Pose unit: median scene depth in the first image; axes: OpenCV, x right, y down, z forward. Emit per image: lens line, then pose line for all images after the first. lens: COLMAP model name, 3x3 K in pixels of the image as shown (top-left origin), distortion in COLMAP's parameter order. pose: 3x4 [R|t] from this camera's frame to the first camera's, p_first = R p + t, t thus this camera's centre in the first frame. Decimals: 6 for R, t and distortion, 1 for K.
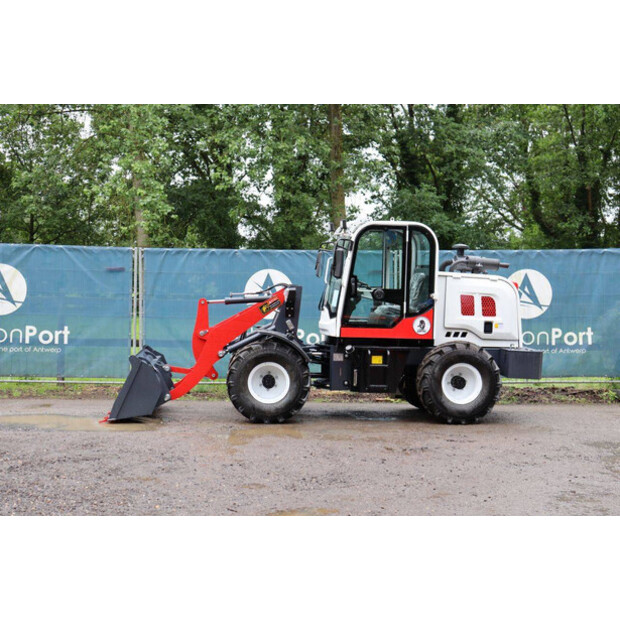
lens RADIAL K [[1010.6, 0, 310.0], [0, 1010.6, 310.0], [0, 0, 1]] dist [0.132417, 0.034488]
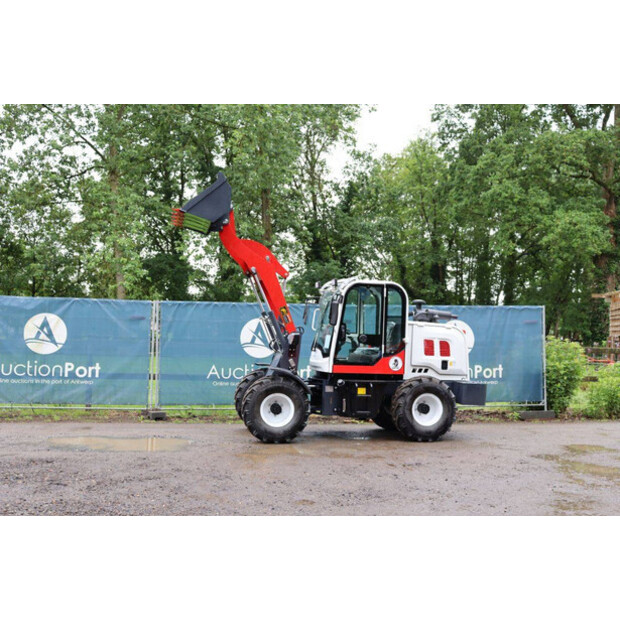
lens RADIAL K [[725.1, 0, 310.0], [0, 725.1, 310.0], [0, 0, 1]] dist [-0.014041, 0.012872]
pose [[0.993713, 0.009317, 0.111565, -0.097225], [-0.003135, 0.998456, -0.055453, -0.000906], [-0.111909, 0.054755, 0.992209, 0.108297]]
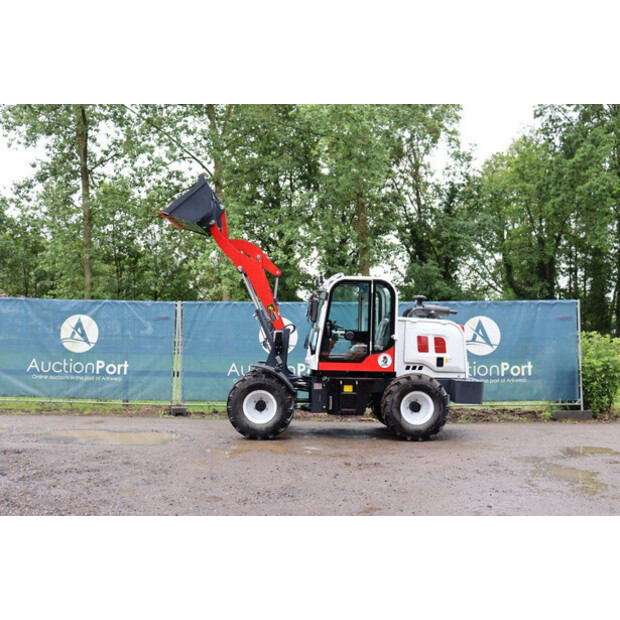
lens RADIAL K [[694.3, 0, 310.0], [0, 694.3, 310.0], [0, 0, 1]] dist [-0.013303, 0.023916]
pose [[0.997377, -0.005756, -0.072148, 0.080010], [0.001610, 0.998351, -0.057386, 0.002105], [0.072360, 0.057119, 0.995742, 0.144000]]
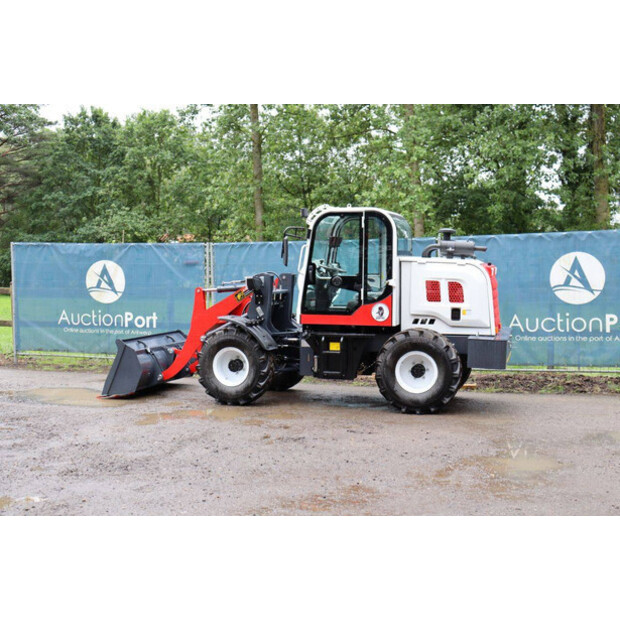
lens RADIAL K [[853.9, 0, 310.0], [0, 853.9, 310.0], [0, 0, 1]] dist [0.047556, 0.047434]
pose [[0.920227, -0.001762, -0.391381, 0.370140], [0.007797, 0.999874, 0.013831, 0.001044], [0.391307, -0.015779, 0.920125, 0.204779]]
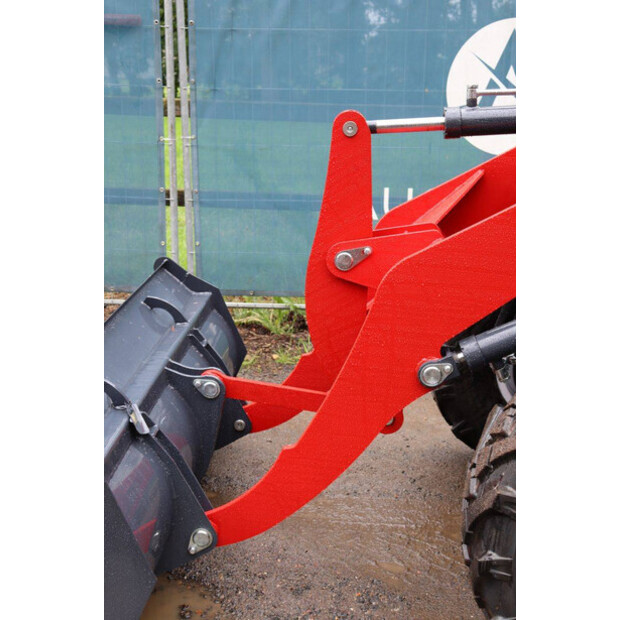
lens RADIAL K [[725.1, 0, 310.0], [0, 725.1, 310.0], [0, 0, 1]] dist [-0.014041, 0.012872]
pose [[0.994698, 0.042460, -0.093663, -0.099728], [-0.014032, 0.958304, 0.285405, -0.014823], [0.101876, -0.282577, 0.953819, 0.843038]]
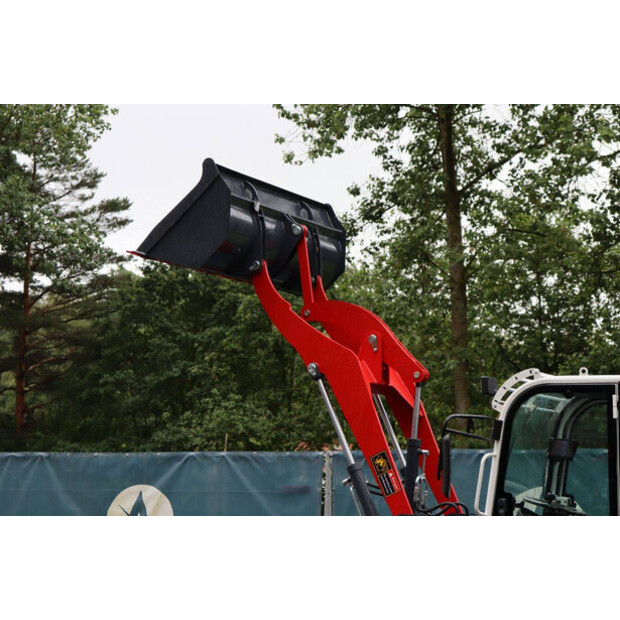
lens RADIAL K [[1428.2, 0, 310.0], [0, 1428.2, 310.0], [0, 0, 1]] dist [0.392183, 0.276113]
pose [[0.835078, -0.081163, -0.544112, 0.338571], [-0.013832, 0.985647, -0.168253, -0.003049], [0.549958, 0.148031, 0.821969, 0.368156]]
